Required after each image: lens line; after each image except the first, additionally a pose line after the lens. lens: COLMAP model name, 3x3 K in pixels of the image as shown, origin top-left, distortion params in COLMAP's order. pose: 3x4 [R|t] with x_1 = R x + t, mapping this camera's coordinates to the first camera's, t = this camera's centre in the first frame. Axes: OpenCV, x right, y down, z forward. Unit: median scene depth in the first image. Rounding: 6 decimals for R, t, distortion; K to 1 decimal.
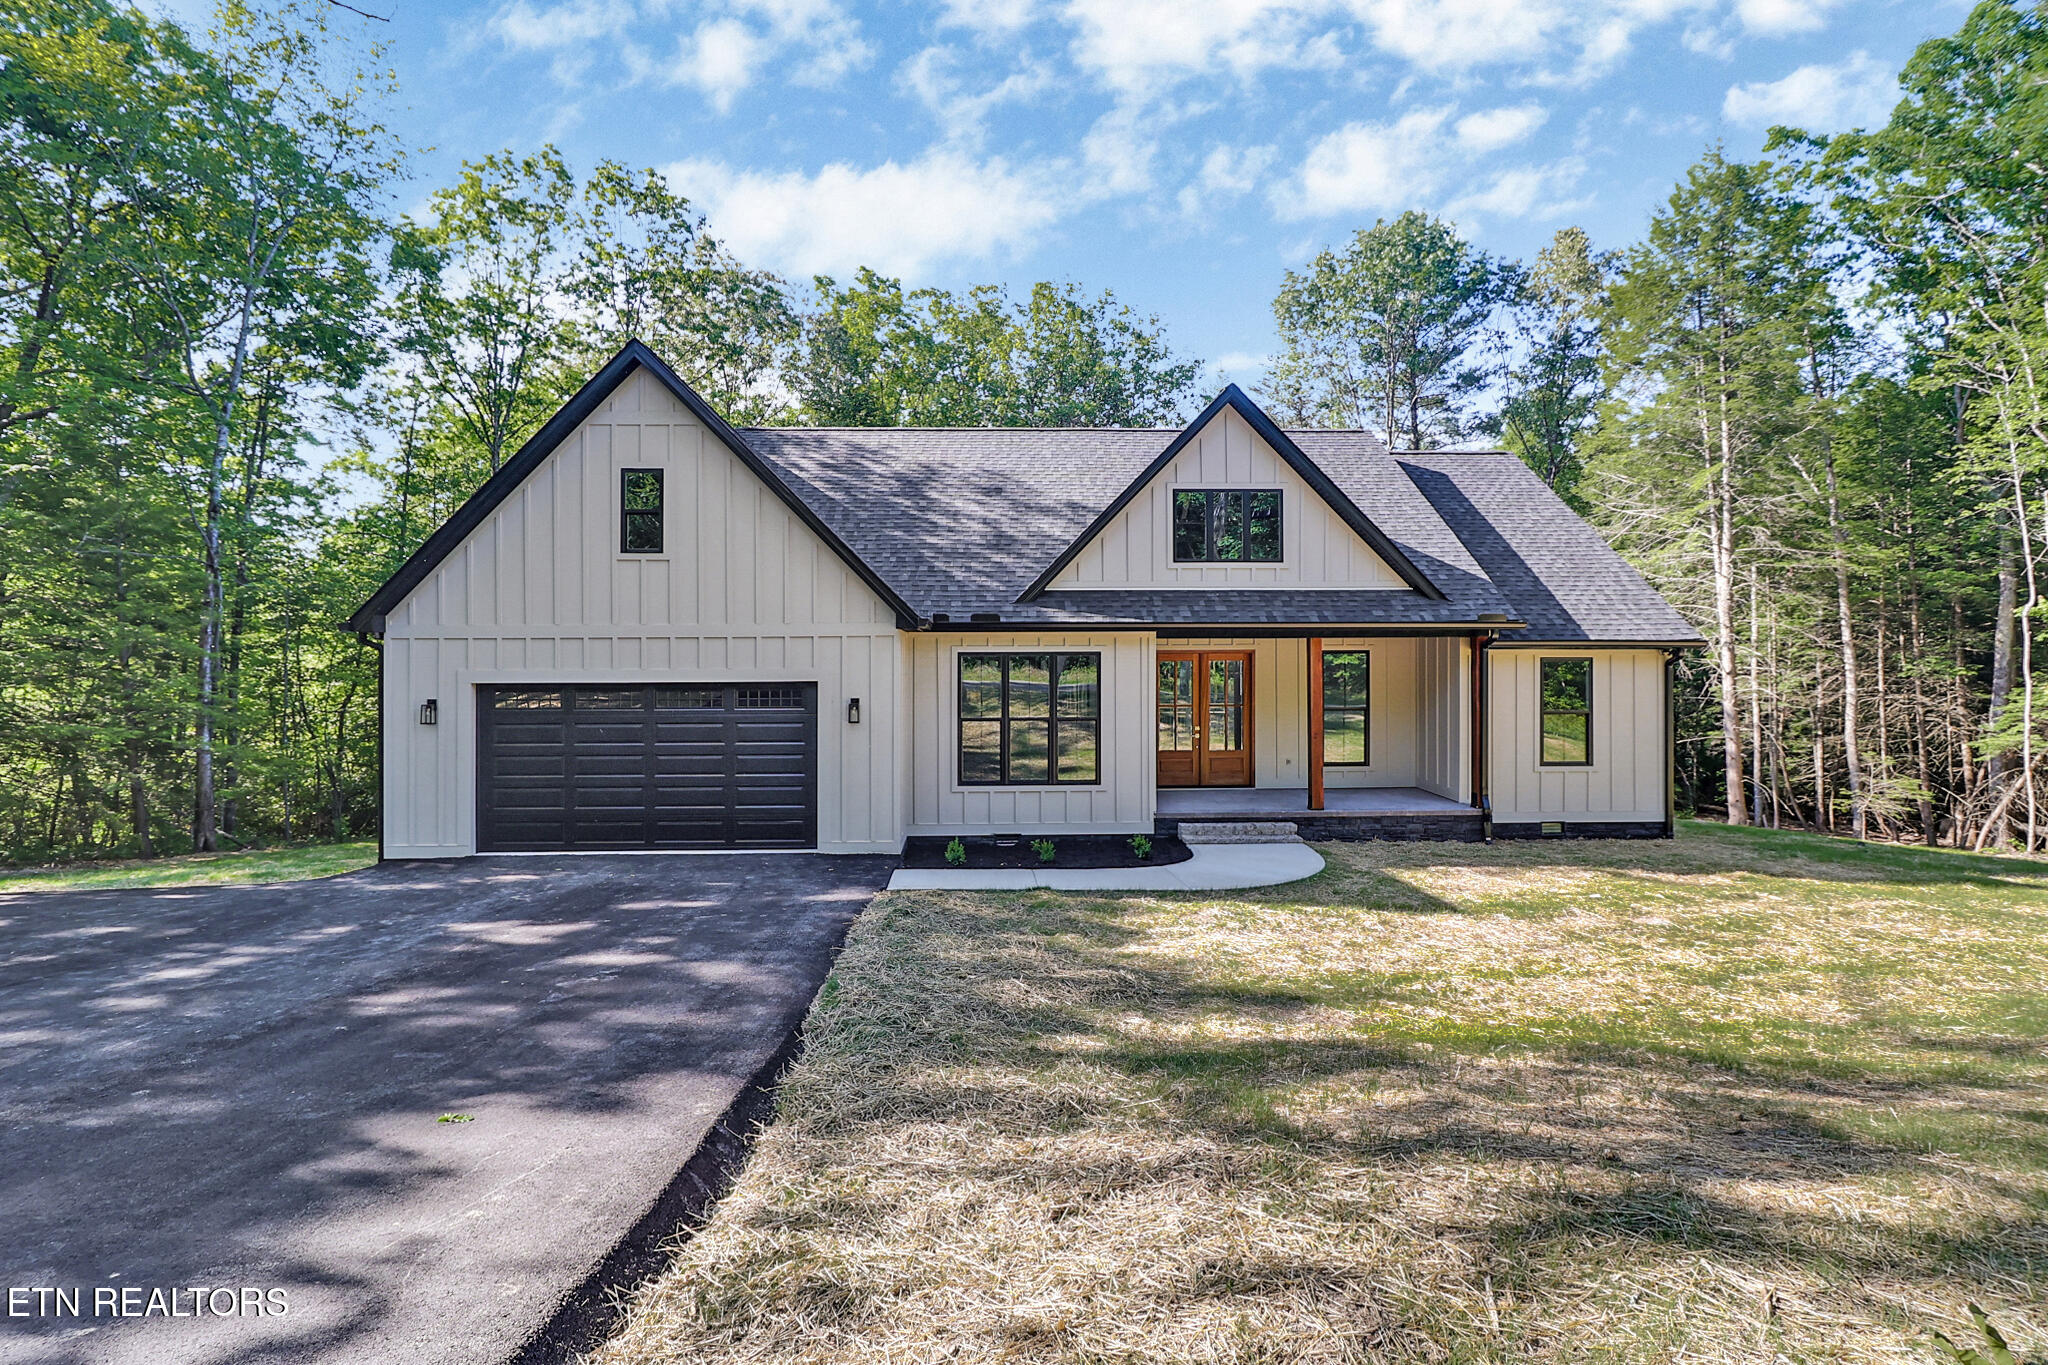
lens RADIAL K [[992.2, 0, 1018.9], [0, 992.2, 670.6], [0, 0, 1]] dist [0.001156, -0.026266]
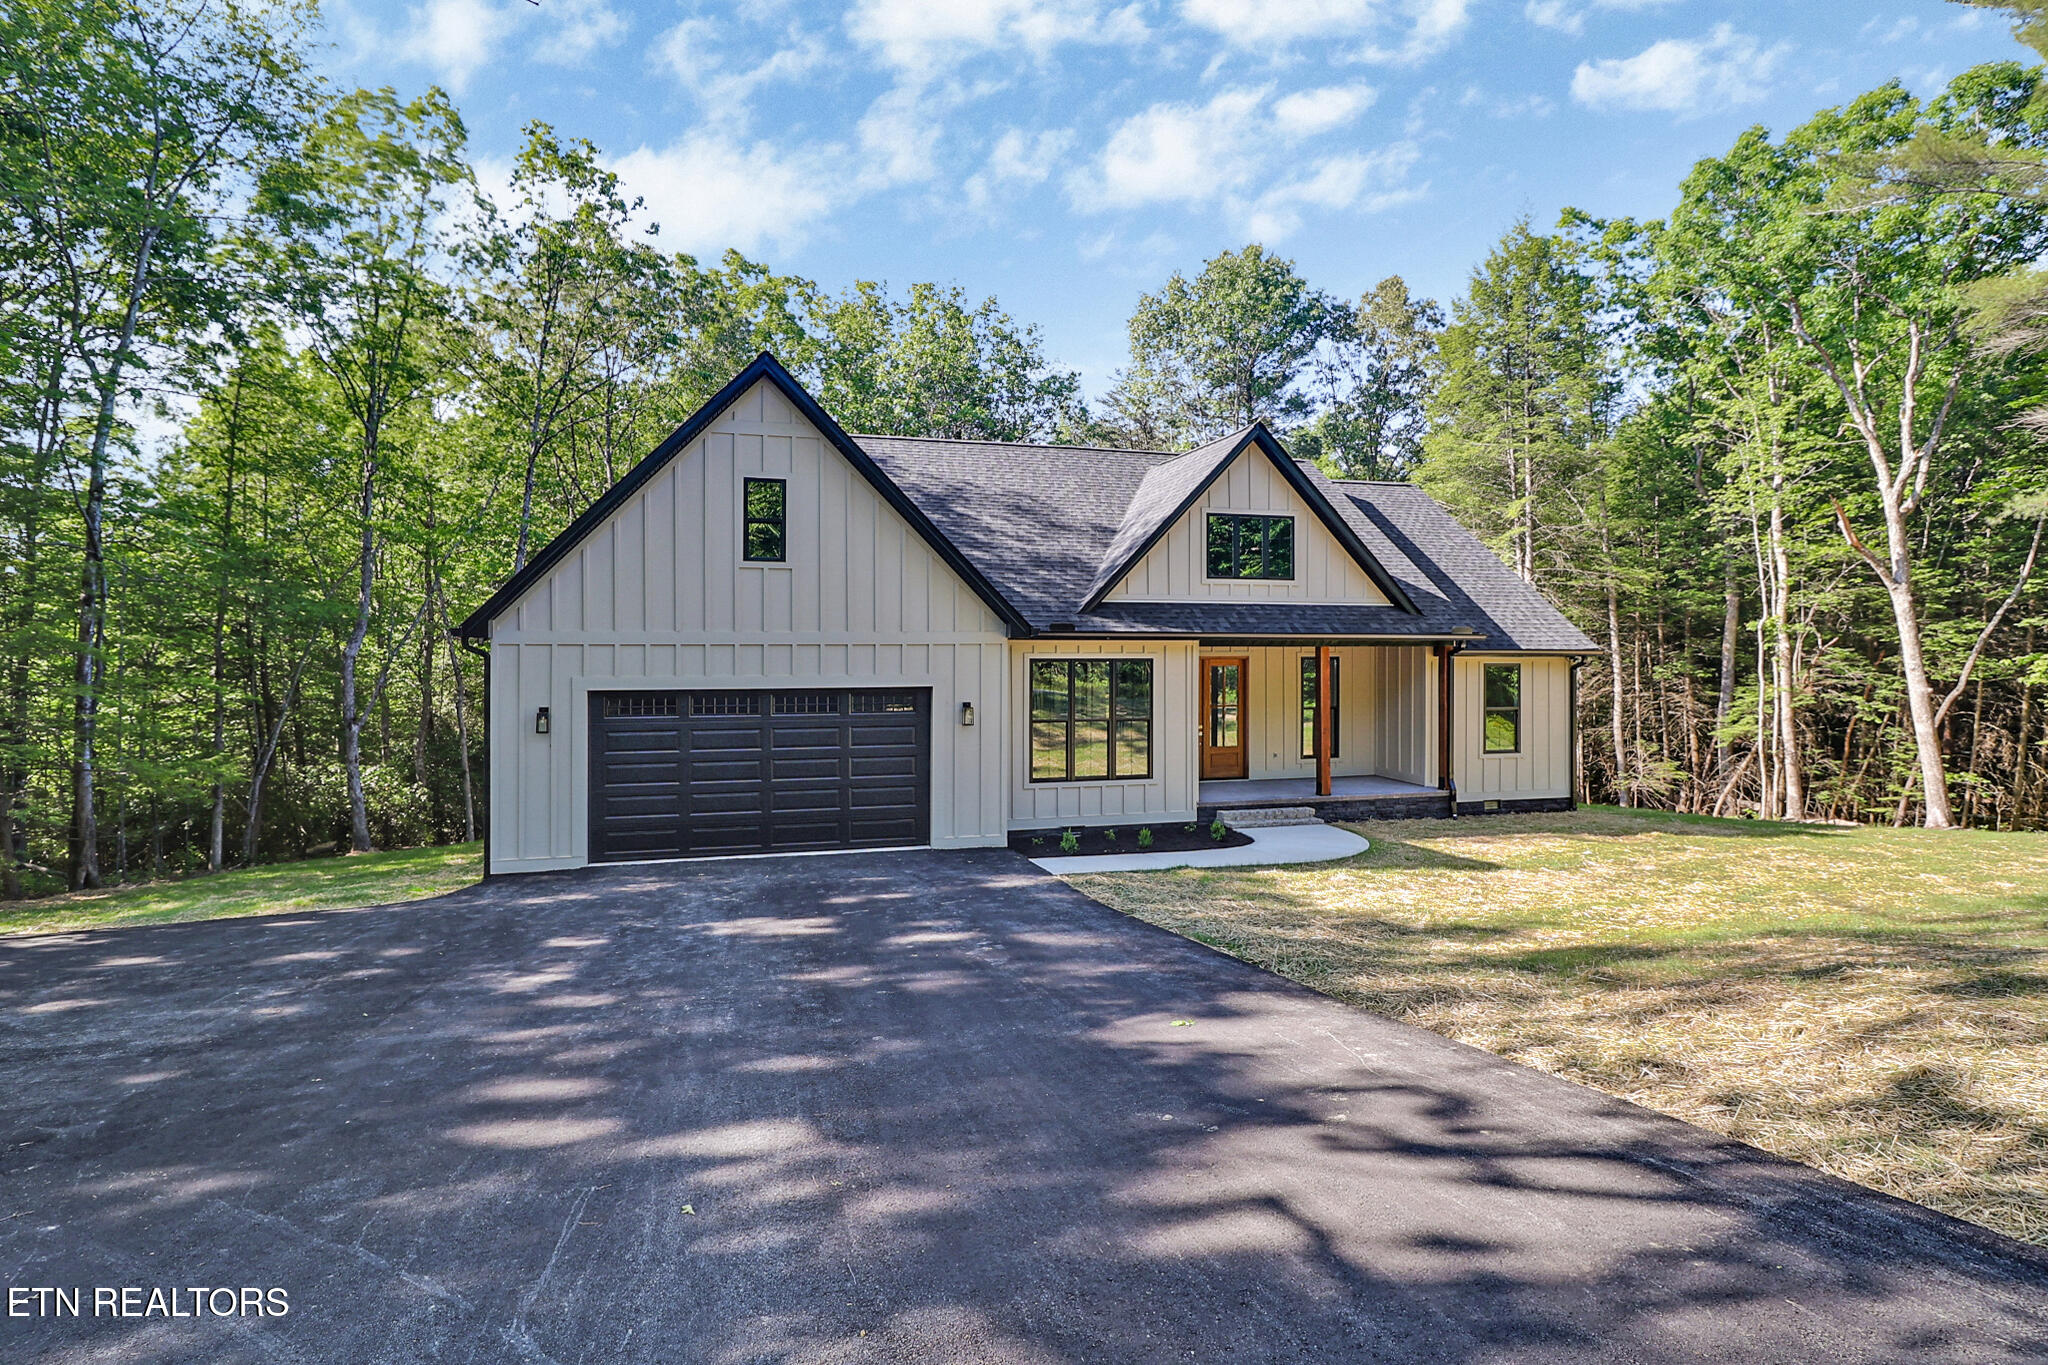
lens RADIAL K [[1036.3, 0, 1024.0], [0, 1036.3, 682.5], [0, 0, 1]] dist [0.000186, -0.052671]
pose [[0.969771, -0.004261, 0.243978, -0.328745], [0.002196, 0.999959, 0.008734, -0.002870], [-0.244006, -0.007934, 0.969741, -0.082925]]
